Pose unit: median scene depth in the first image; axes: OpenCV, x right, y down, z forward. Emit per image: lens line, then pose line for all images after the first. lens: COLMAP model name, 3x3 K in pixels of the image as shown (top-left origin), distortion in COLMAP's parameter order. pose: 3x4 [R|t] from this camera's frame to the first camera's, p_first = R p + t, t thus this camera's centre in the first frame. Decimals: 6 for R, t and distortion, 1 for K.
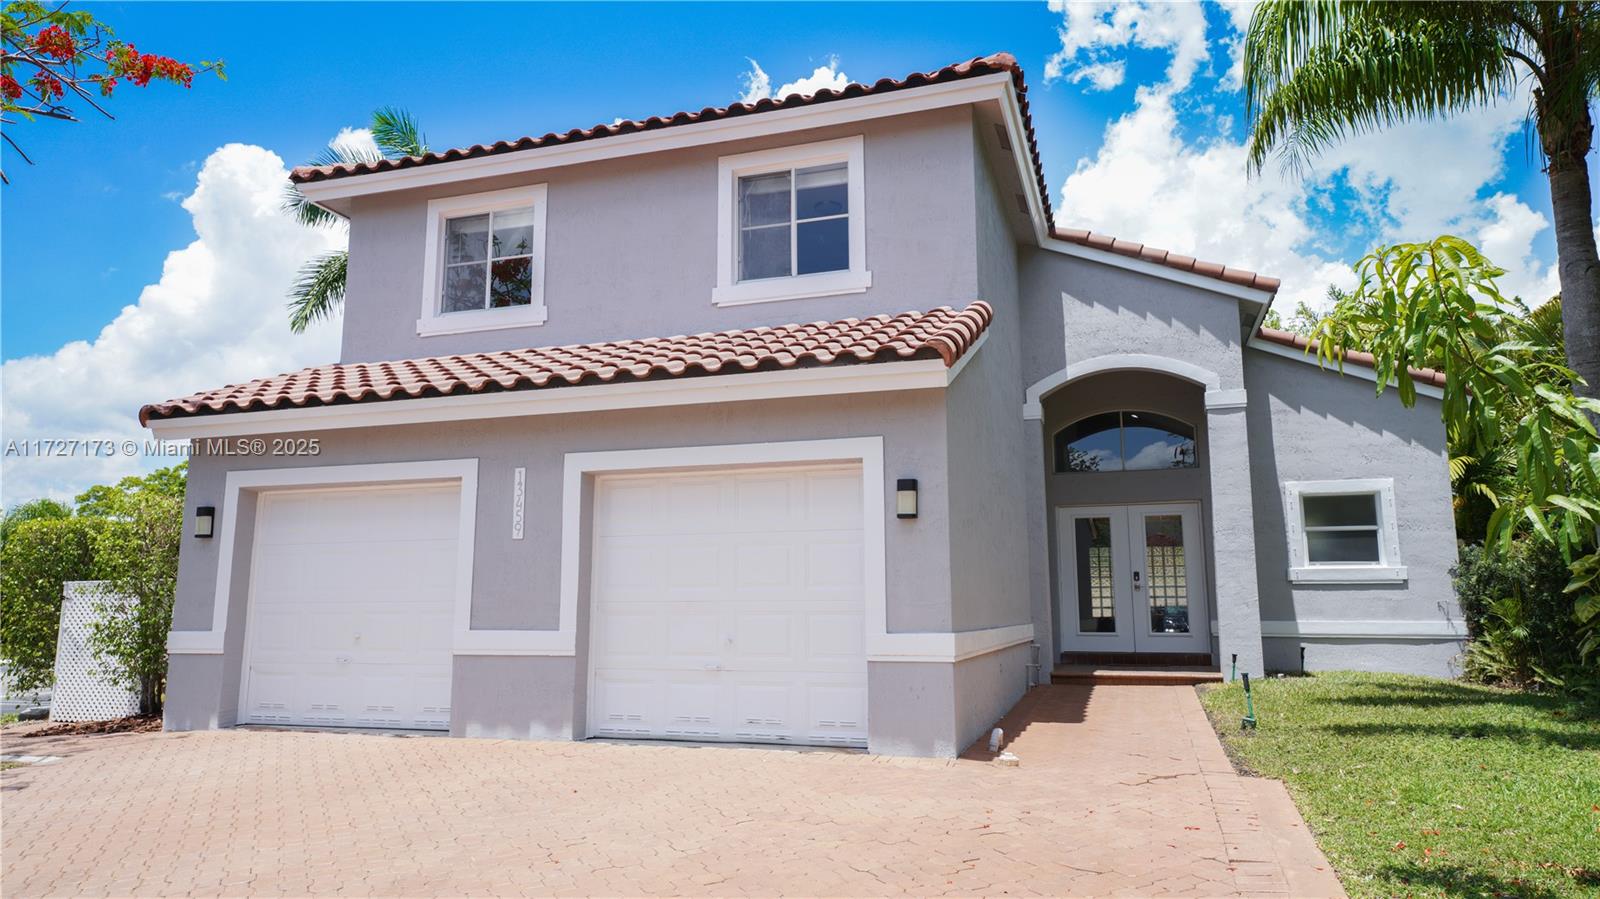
lens RADIAL K [[1053.2, 0, 800.0], [0, 1053.2, 449.5], [0, 0, 1]] dist [0.004390, -0.002183]
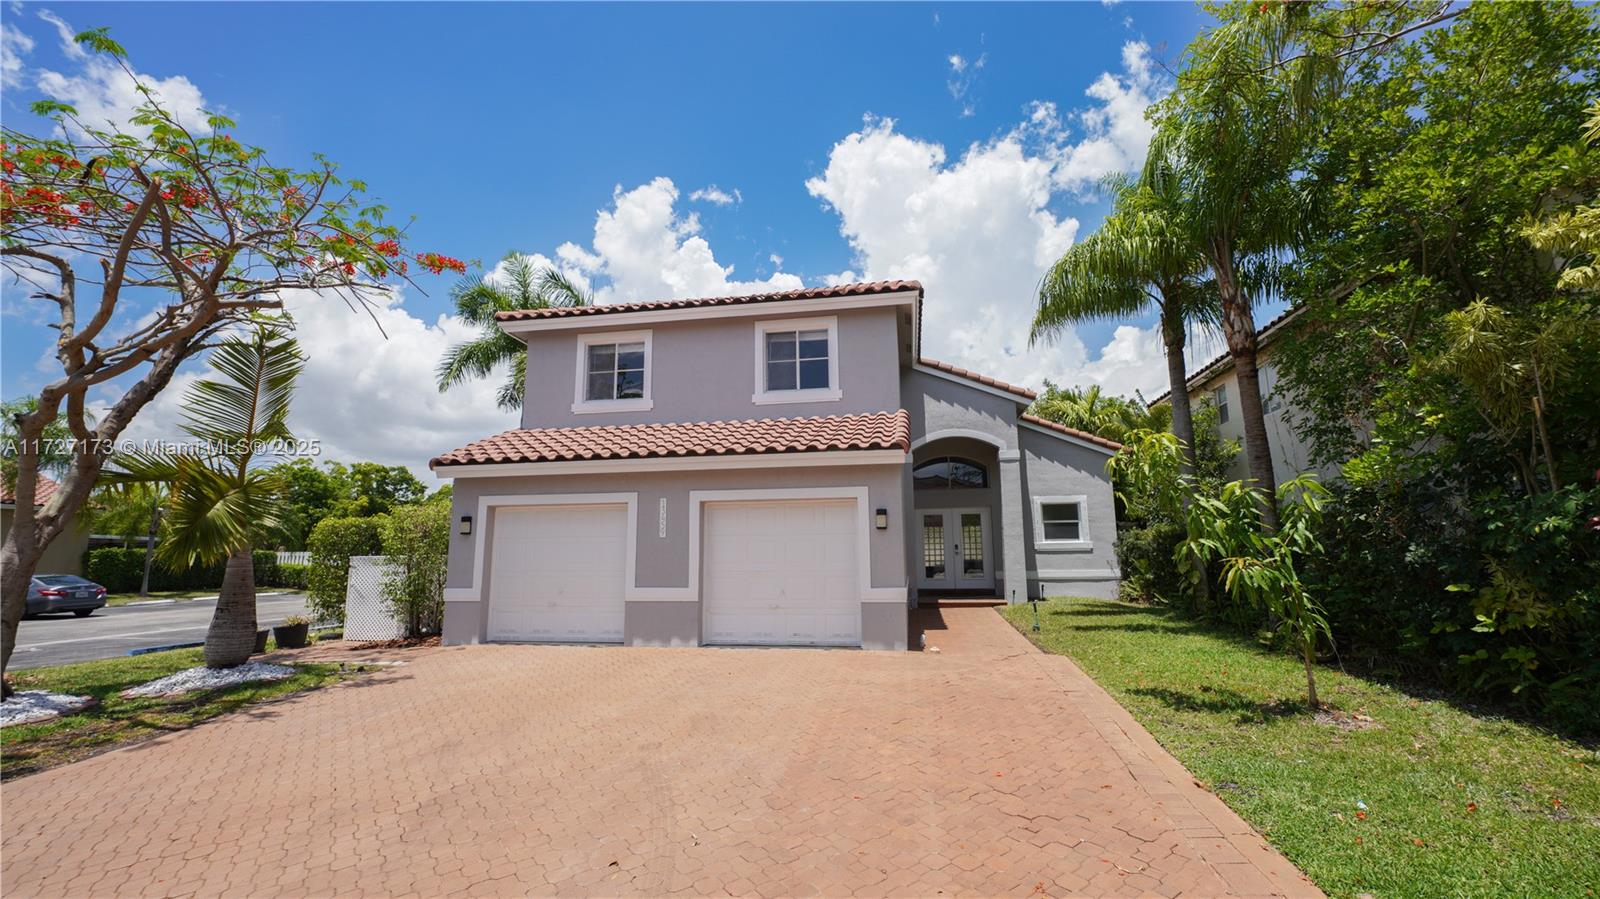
lens RADIAL K [[678.1, 0, 800.0], [0, 678.1, 449.5], [0, 0, 1]] dist [-0.037924, 0.000092]
pose [[0.987751, 0.015766, 0.155238, -0.180451], [-0.015400, 0.999875, -0.003561, -0.055496], [-0.155275, 0.001127, 0.987871, -0.160933]]
